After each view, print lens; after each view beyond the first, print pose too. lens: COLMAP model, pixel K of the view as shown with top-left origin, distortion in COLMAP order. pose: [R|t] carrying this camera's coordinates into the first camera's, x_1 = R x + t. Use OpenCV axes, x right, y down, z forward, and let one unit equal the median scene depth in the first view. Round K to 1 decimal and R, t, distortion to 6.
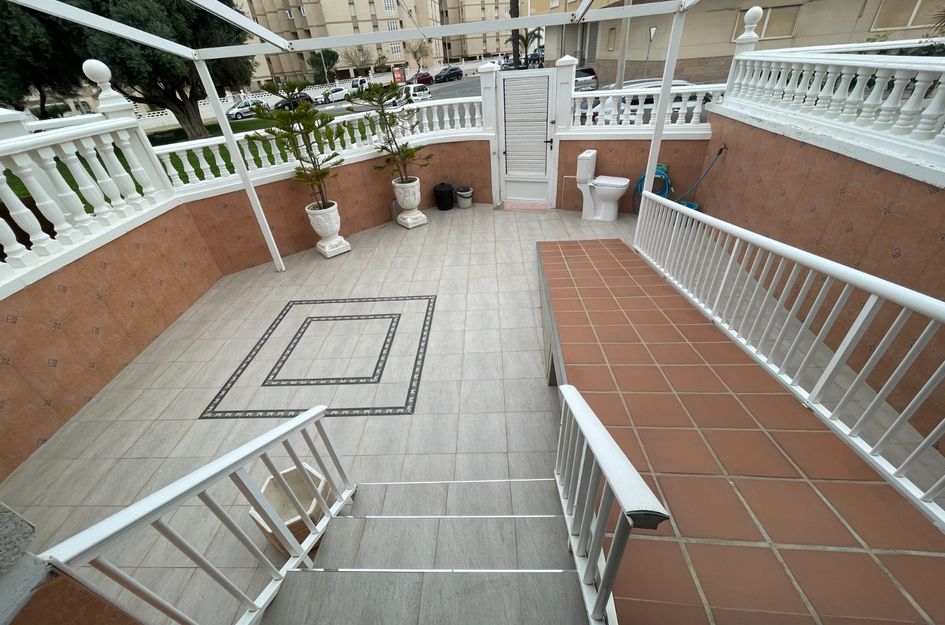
lens RADIAL K [[376.3, 0, 471.8], [0, 376.3, 314.8], [0, 0, 1]] dist [-0.004650, -0.000080]
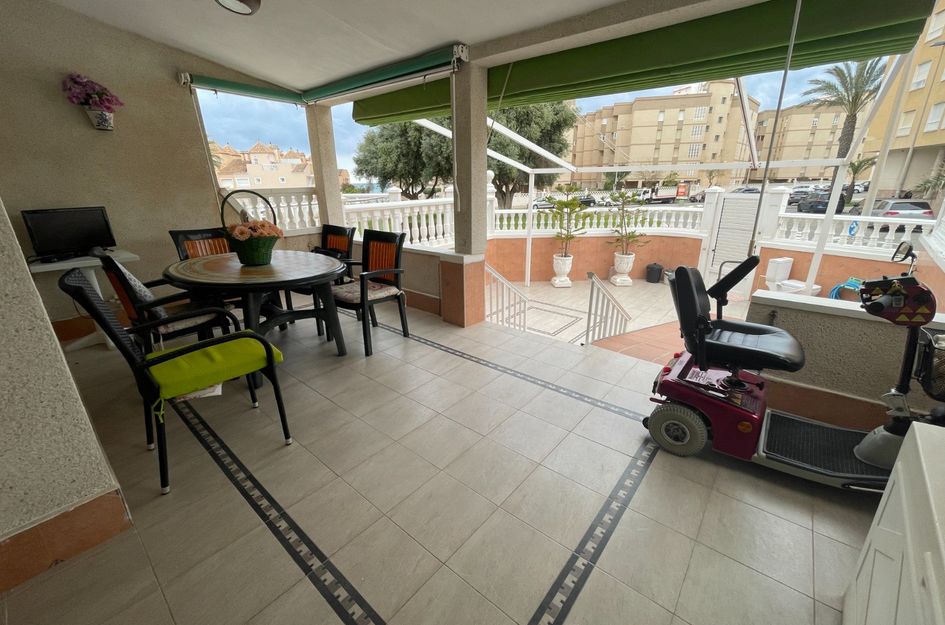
lens RADIAL K [[376.3, 0, 475.1], [0, 376.3, 309.2], [0, 0, 1]] dist [-0.004650, -0.000080]
pose [[0.786950, 0.261099, -0.559051, 0.260366], [-0.389467, 0.912944, -0.121854, 0.259609], [0.478566, 0.313625, 0.820130, -0.426599]]
